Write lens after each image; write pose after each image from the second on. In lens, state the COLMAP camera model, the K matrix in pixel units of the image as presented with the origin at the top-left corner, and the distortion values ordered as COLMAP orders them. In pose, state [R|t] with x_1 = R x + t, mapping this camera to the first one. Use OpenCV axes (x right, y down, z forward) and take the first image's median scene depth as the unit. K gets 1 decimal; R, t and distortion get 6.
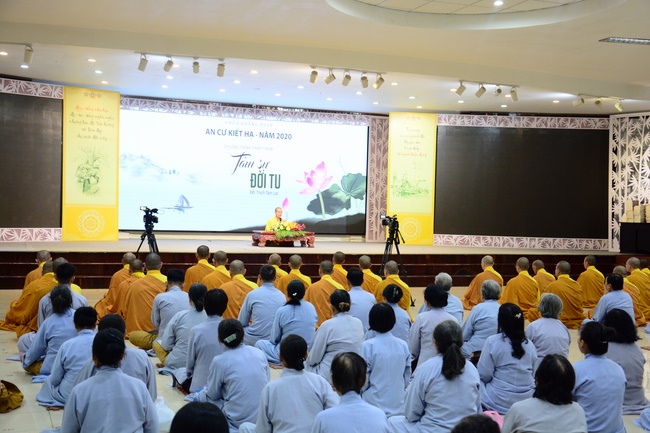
lens RADIAL K [[870.5, 0, 325.0], [0, 870.5, 216.5], [0, 0, 1]] dist [0.145370, 0.029490]
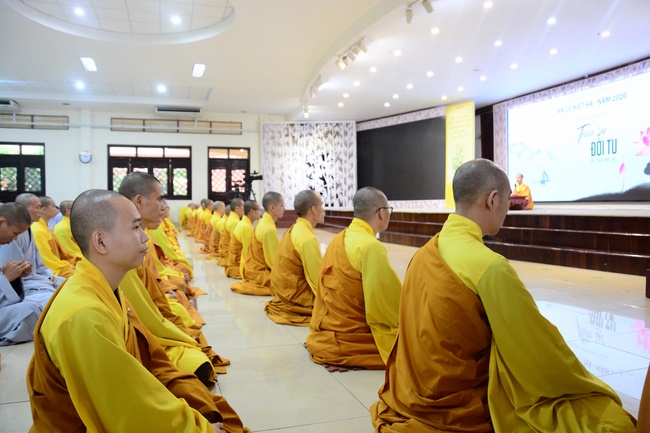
lens RADIAL K [[515.9, 0, 325.0], [0, 515.9, 216.5], [0, 0, 1]] dist [-0.137745, 0.106619]
pose [[-0.056386, -0.005215, -0.998395, 0.510188], [-0.005167, 0.999974, -0.004932, 0.040704], [0.998396, 0.004880, -0.056411, 0.733711]]
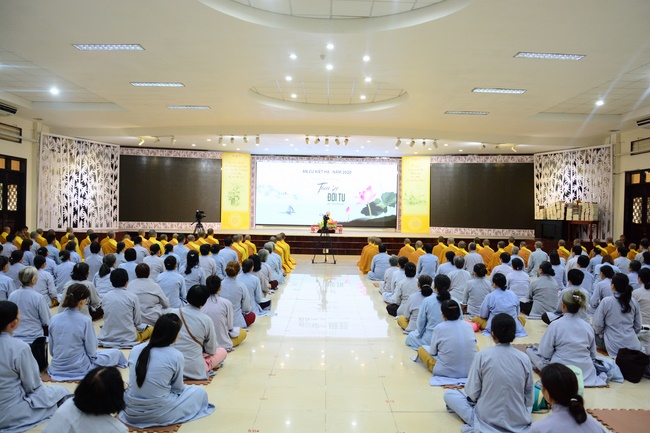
lens RADIAL K [[515.9, 0, 325.0], [0, 515.9, 216.5], [0, 0, 1]] dist [-0.137745, 0.106619]
pose [[0.933643, -0.004619, -0.358176, 0.297105], [0.001760, 0.999964, -0.008309, 0.007913], [0.358201, 0.007128, 0.933617, -0.005484]]
